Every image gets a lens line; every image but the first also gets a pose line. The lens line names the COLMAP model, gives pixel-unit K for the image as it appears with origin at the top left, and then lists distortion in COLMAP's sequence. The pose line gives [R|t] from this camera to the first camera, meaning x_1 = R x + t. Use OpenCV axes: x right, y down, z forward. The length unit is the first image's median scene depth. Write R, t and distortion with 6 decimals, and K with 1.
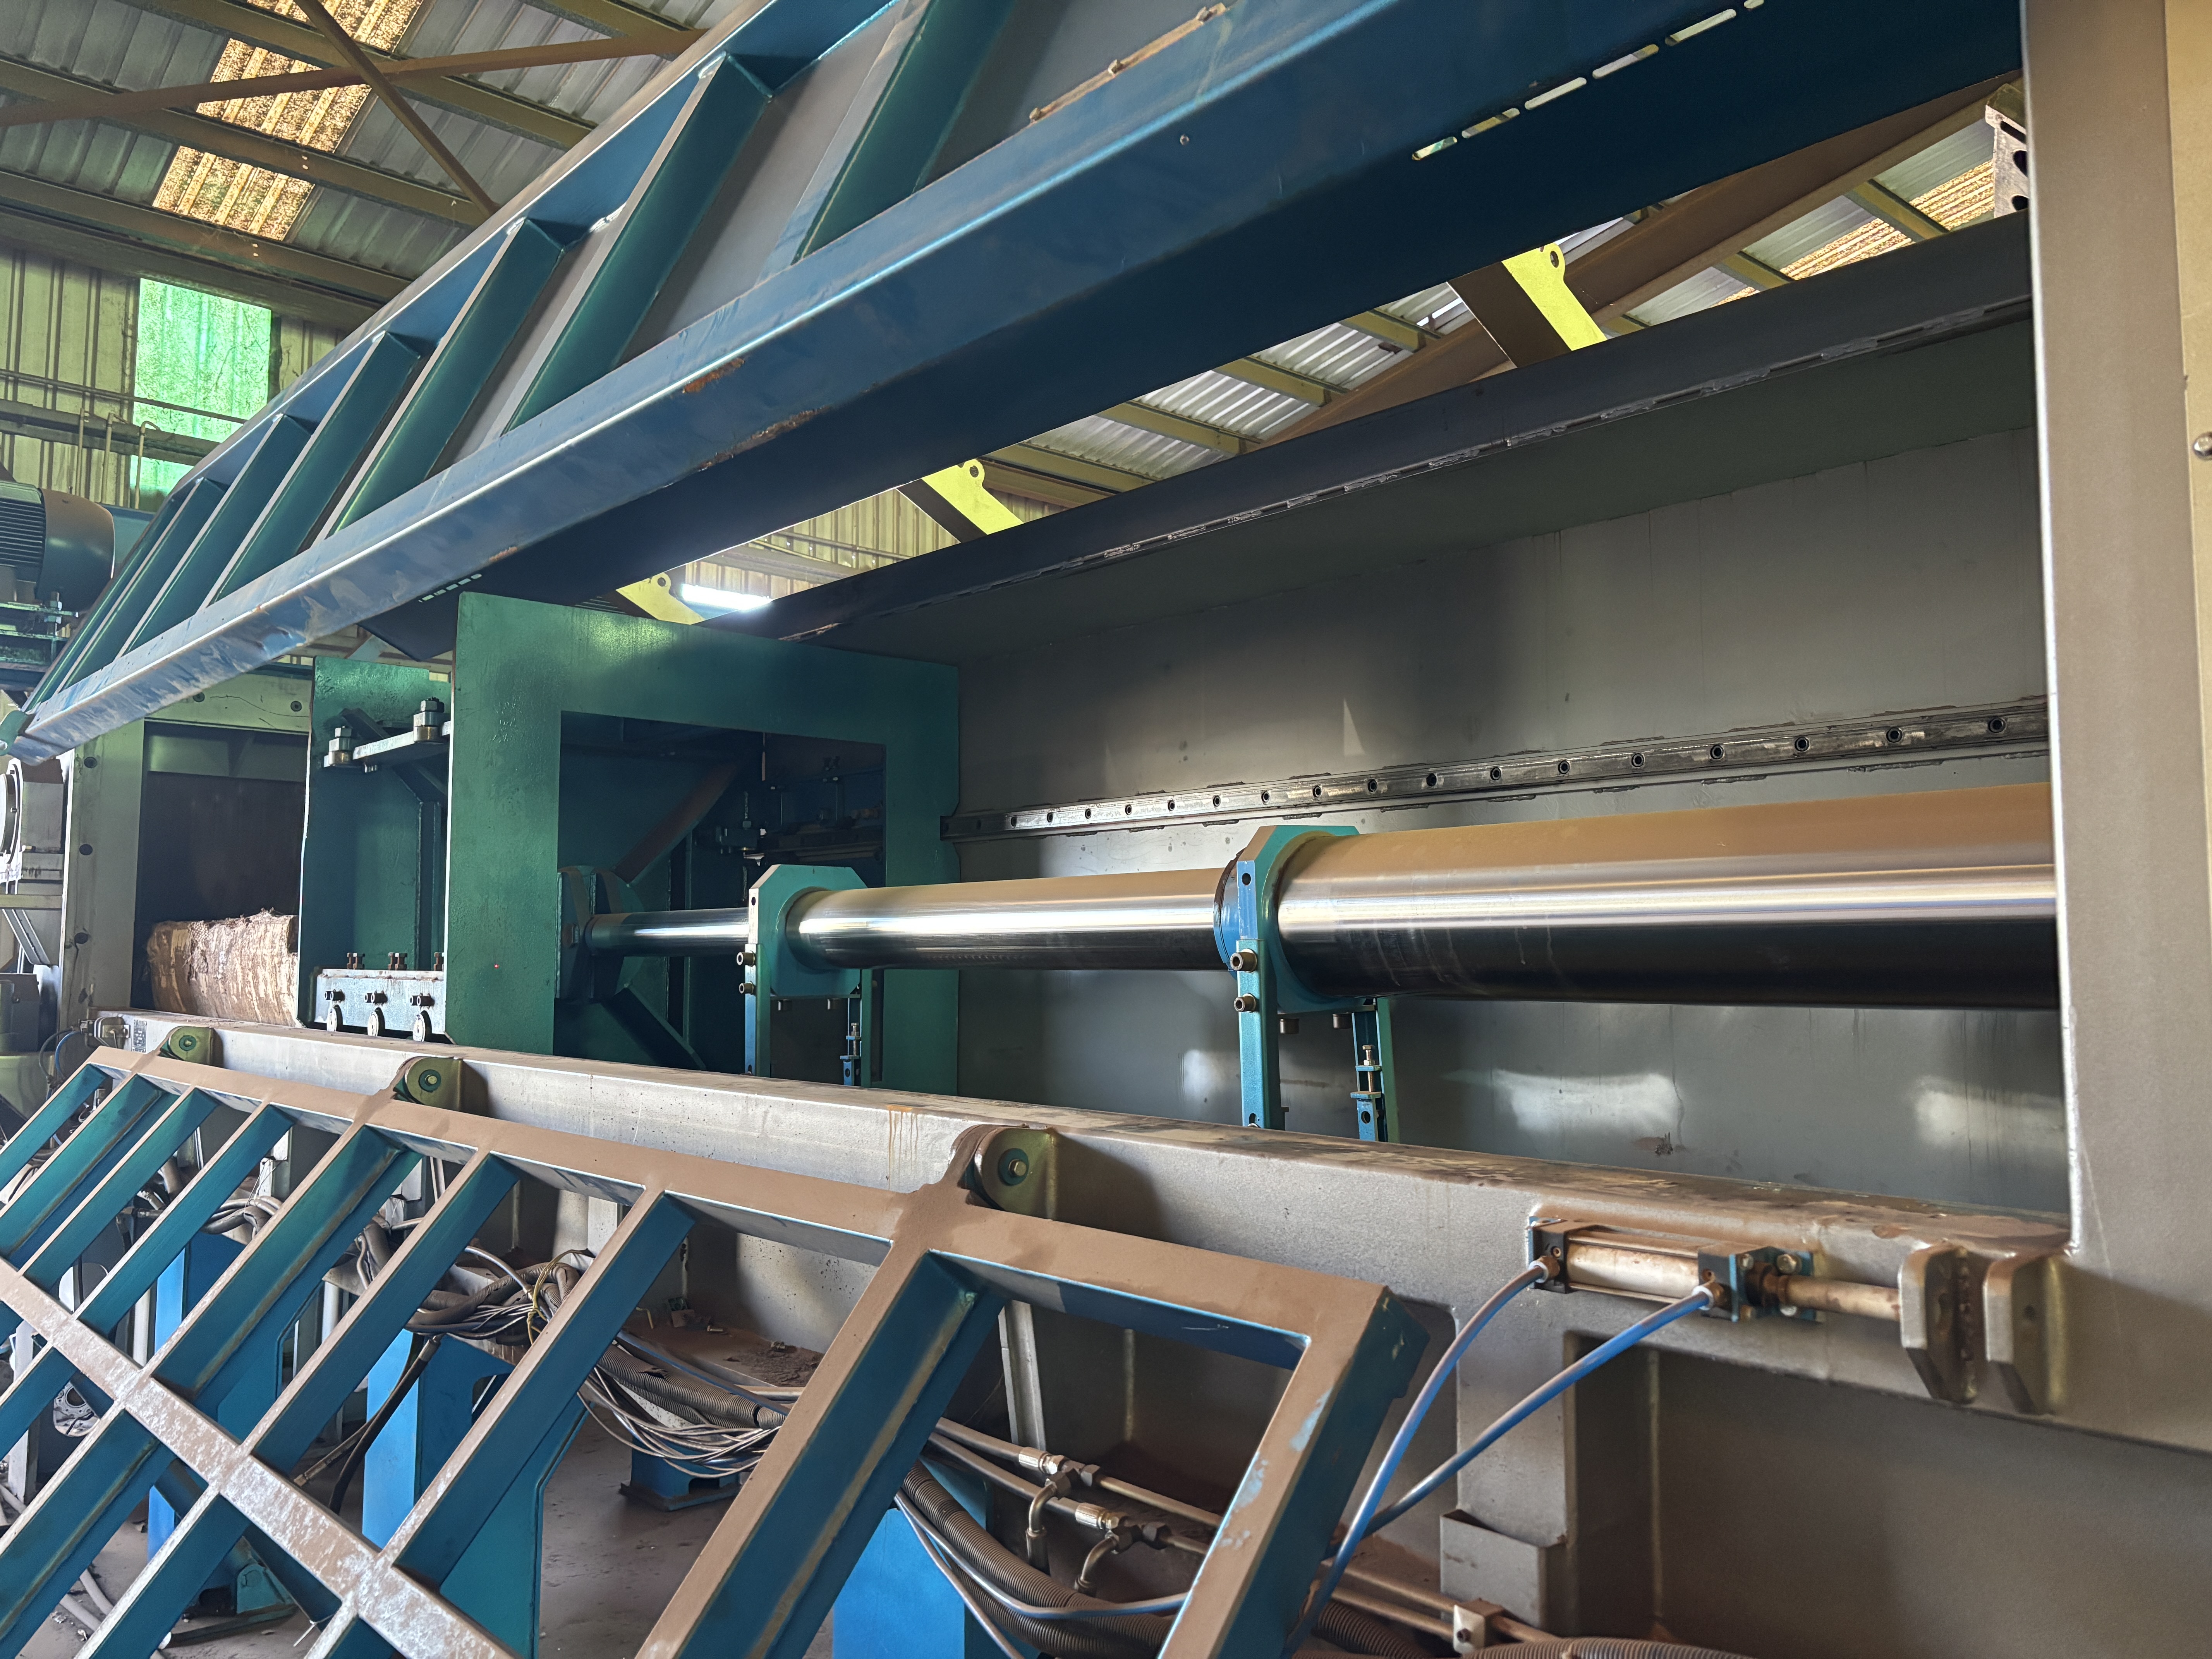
lens RADIAL K [[1652.8, 0, 1101.2], [0, 1652.8, 837.0], [0, 0, 1]] dist [0.082612, -0.102431]
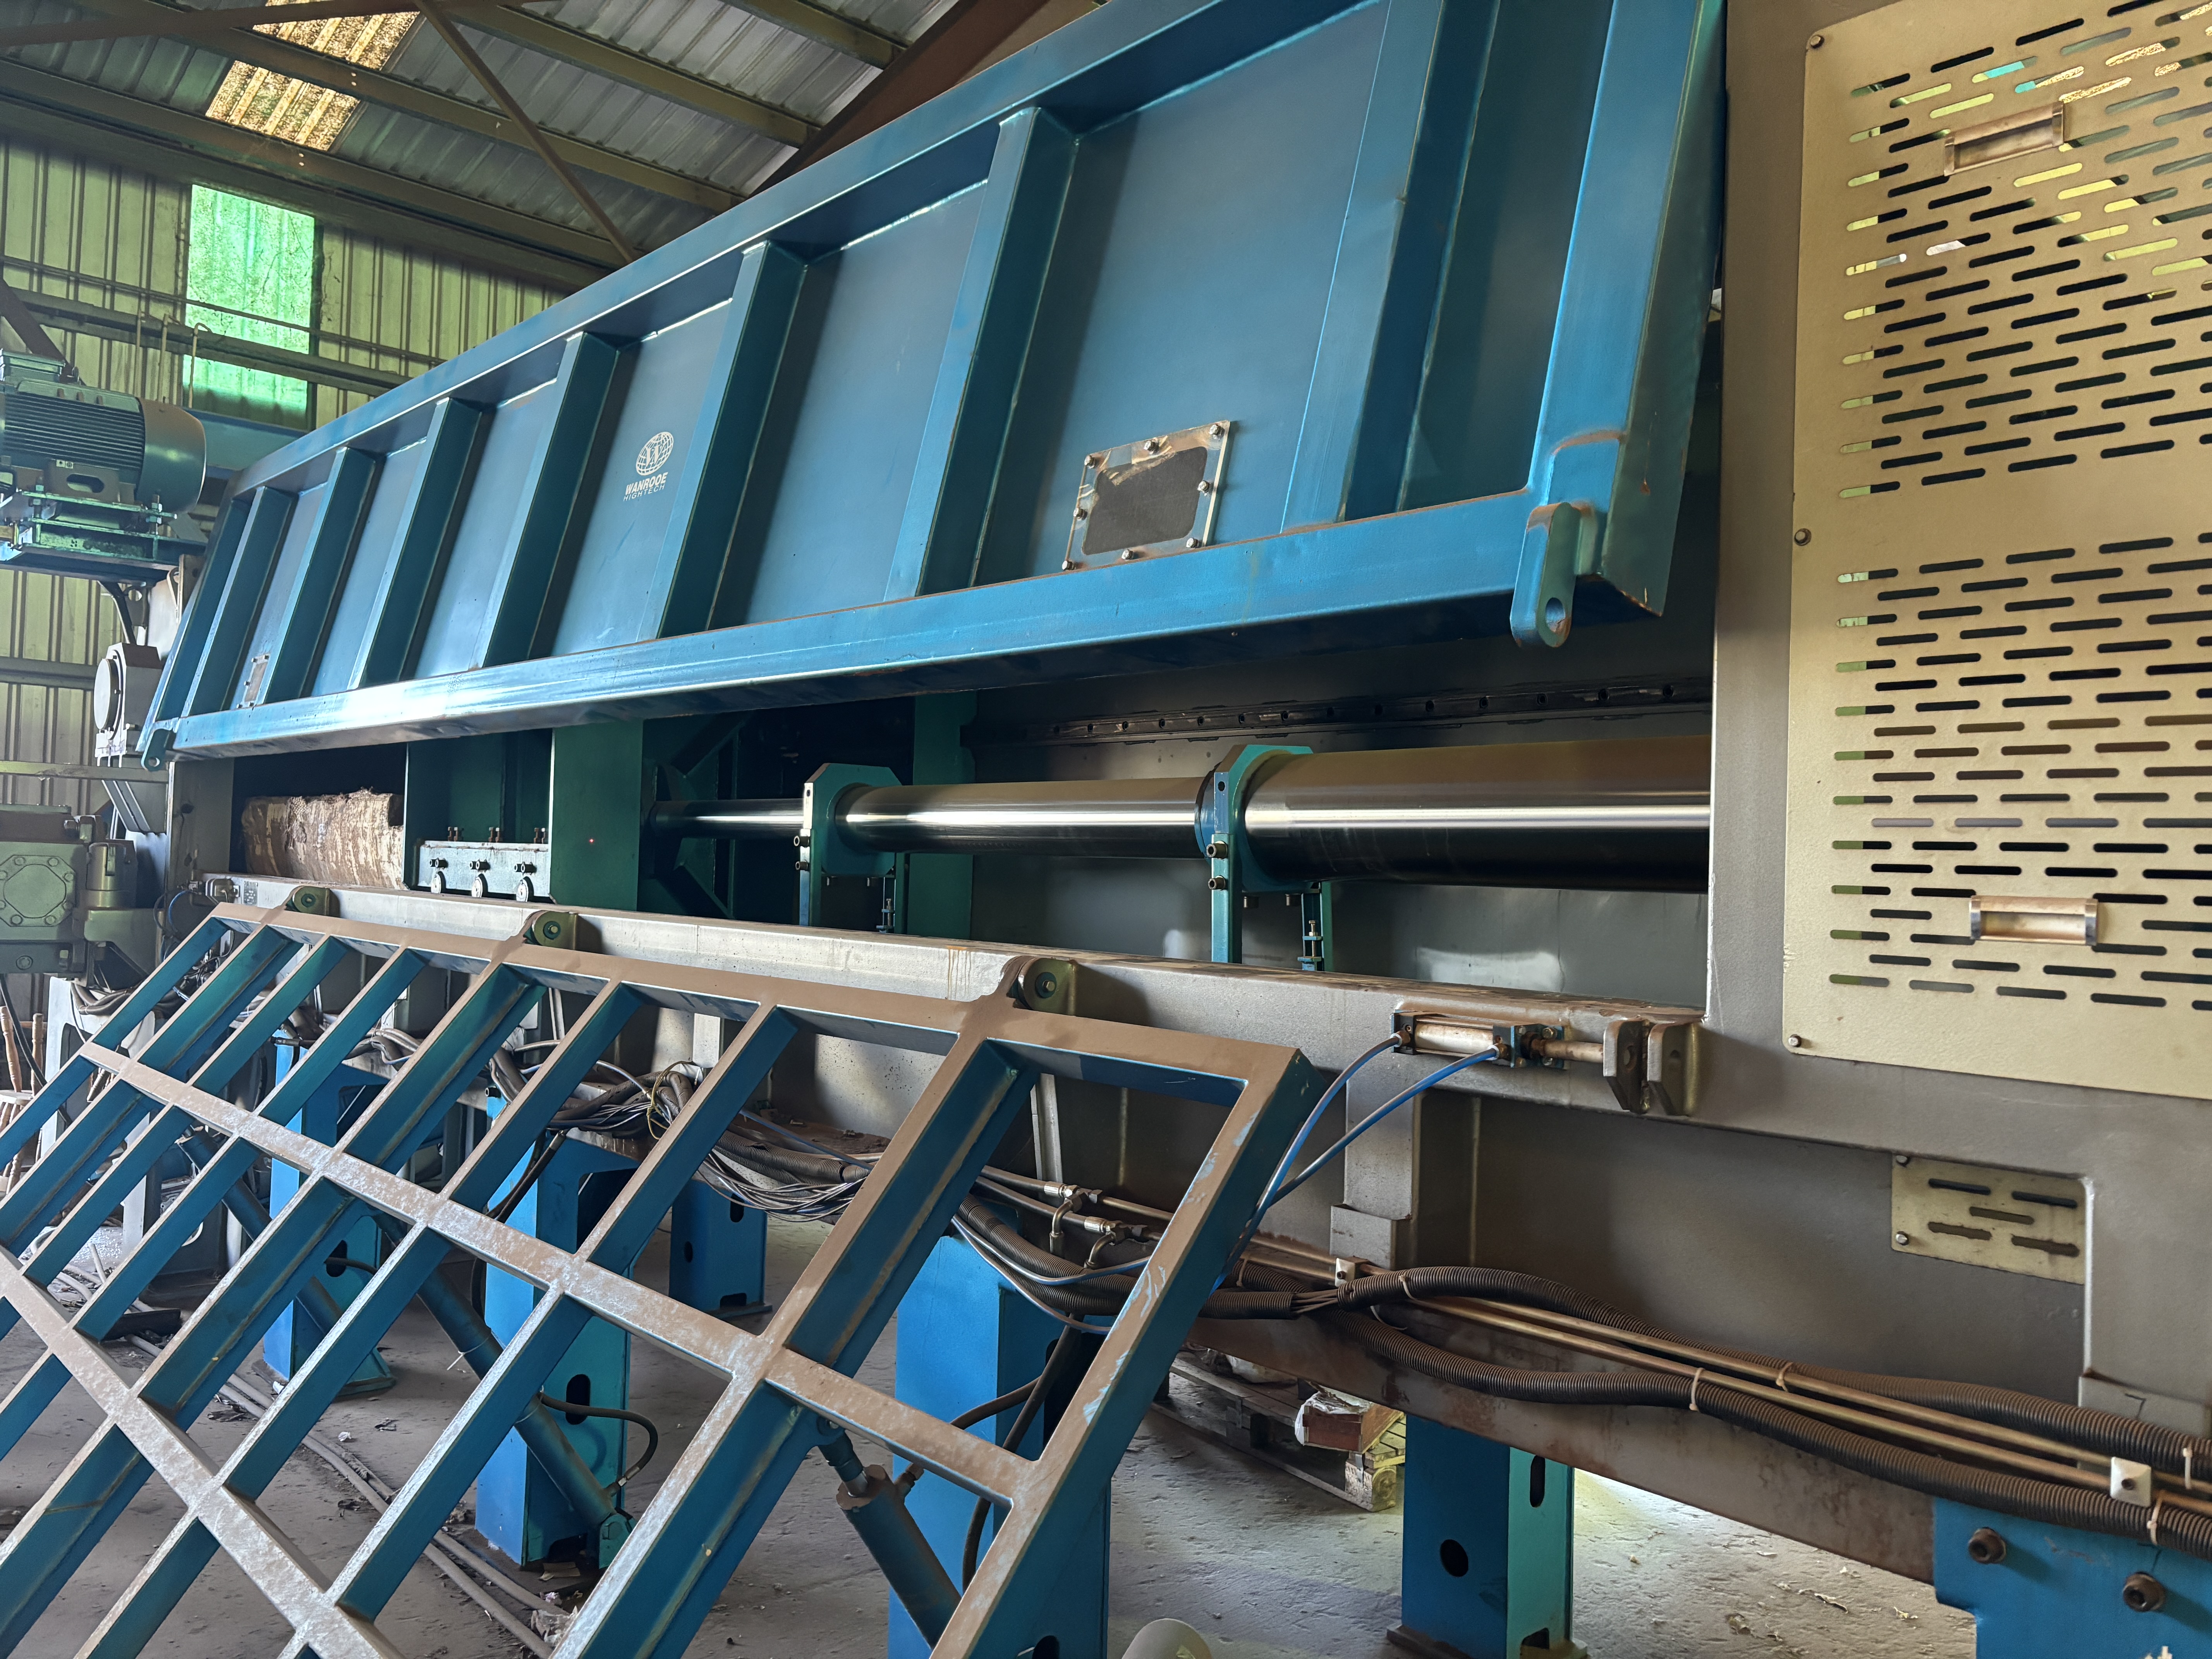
lens RADIAL K [[1652.8, 0, 1101.2], [0, 1652.8, 837.0], [0, 0, 1]] dist [0.082612, -0.102431]
pose [[0.999491, 0.029472, 0.012232, -0.014273], [-0.030106, 0.998010, 0.055397, -0.002275], [-0.010575, -0.055737, 0.998389, -0.204325]]
